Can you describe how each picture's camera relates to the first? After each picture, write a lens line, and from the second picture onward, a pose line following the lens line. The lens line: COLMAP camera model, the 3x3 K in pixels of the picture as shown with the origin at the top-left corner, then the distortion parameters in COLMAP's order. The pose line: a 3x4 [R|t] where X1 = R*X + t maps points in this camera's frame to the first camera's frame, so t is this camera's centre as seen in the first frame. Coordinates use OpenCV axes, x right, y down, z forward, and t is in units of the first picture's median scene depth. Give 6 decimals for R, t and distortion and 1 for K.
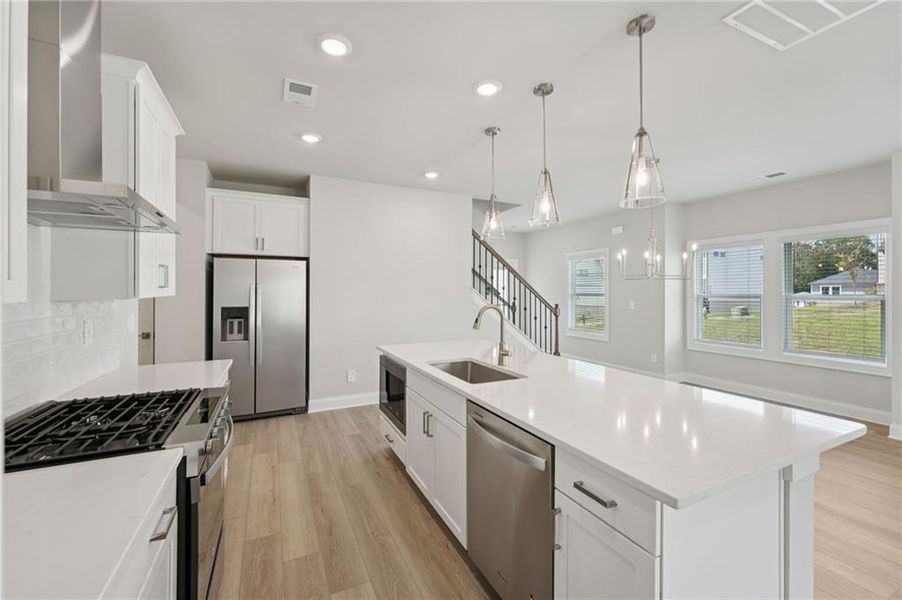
lens RADIAL K [[370.2, 0, 454.2], [0, 370.2, 289.8], [0, 0, 1]] dist [0.002183, -0.001535]
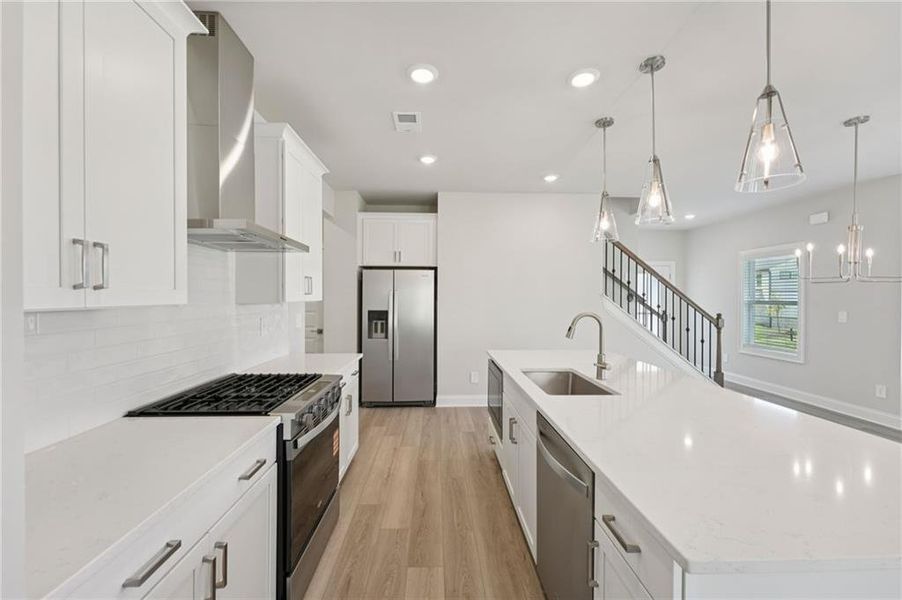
lens RADIAL K [[370.2, 0, 454.0], [0, 370.2, 297.9], [0, 0, 1]] dist [0.002183, -0.001535]
pose [[0.914907, 0.002779, -0.403654, 0.110921], [-0.000852, 0.999987, 0.004954, -0.000058], [0.403663, -0.004188, 0.914898, 0.013915]]
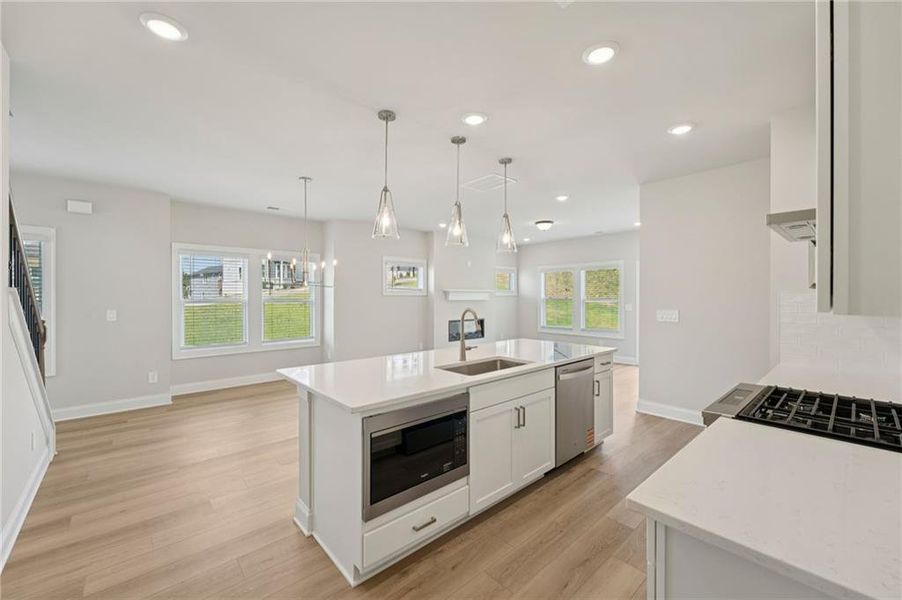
lens RADIAL K [[370.2, 0, 447.9], [0, 370.2, 295.3], [0, 0, 1]] dist [0.002183, -0.001535]
pose [[-0.266230, 0.001648, 0.963908, -0.633817], [-0.002719, 0.999993, -0.002460, 0.003446], [-0.963906, -0.003276, -0.266224, 0.887860]]
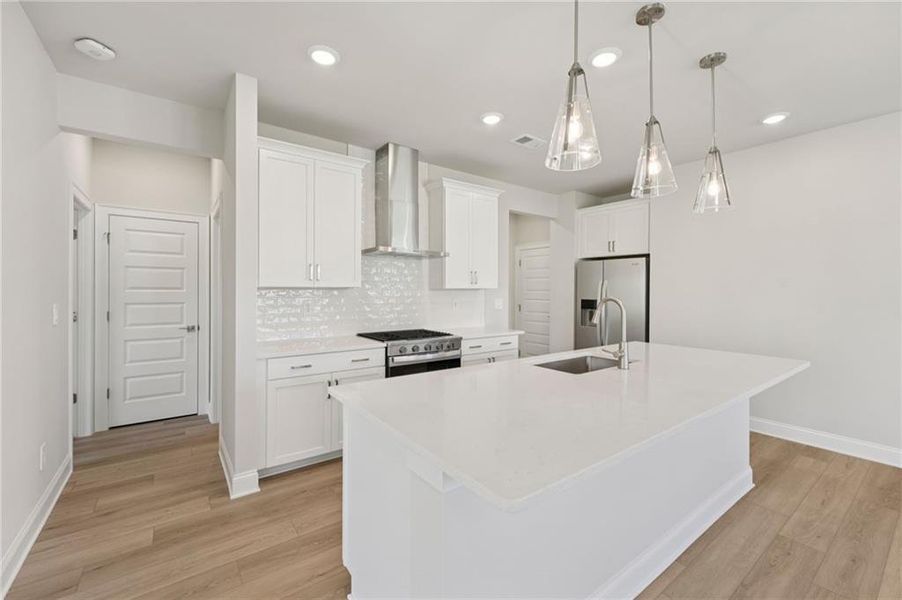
lens RADIAL K [[370.2, 0, 444.2], [0, 370.2, 292.4], [0, 0, 1]] dist [0.002183, -0.001535]
pose [[0.176244, 0.006831, -0.984323, 0.577777], [-0.001988, 0.999976, 0.006583, 0.015834], [0.984345, 0.000797, 0.176253, 0.292586]]
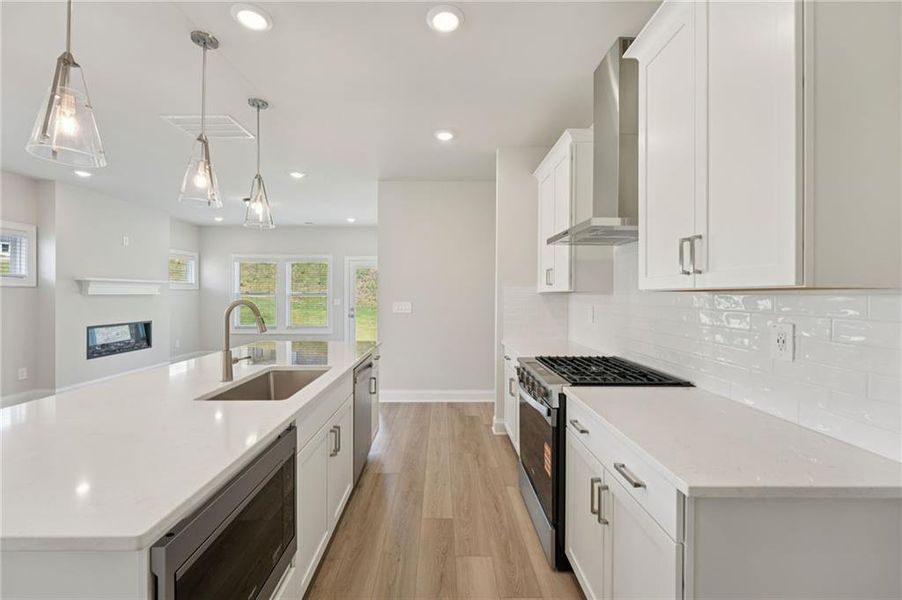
lens RADIAL K [[370.2, 0, 450.2], [0, 370.2, 294.6], [0, 0, 1]] dist [0.002183, -0.001535]
pose [[-0.905181, -0.003971, 0.425008, -0.391301], [-0.004876, 0.999988, -0.001044, 0.019429], [-0.424999, -0.003017, -0.905189, 0.976869]]
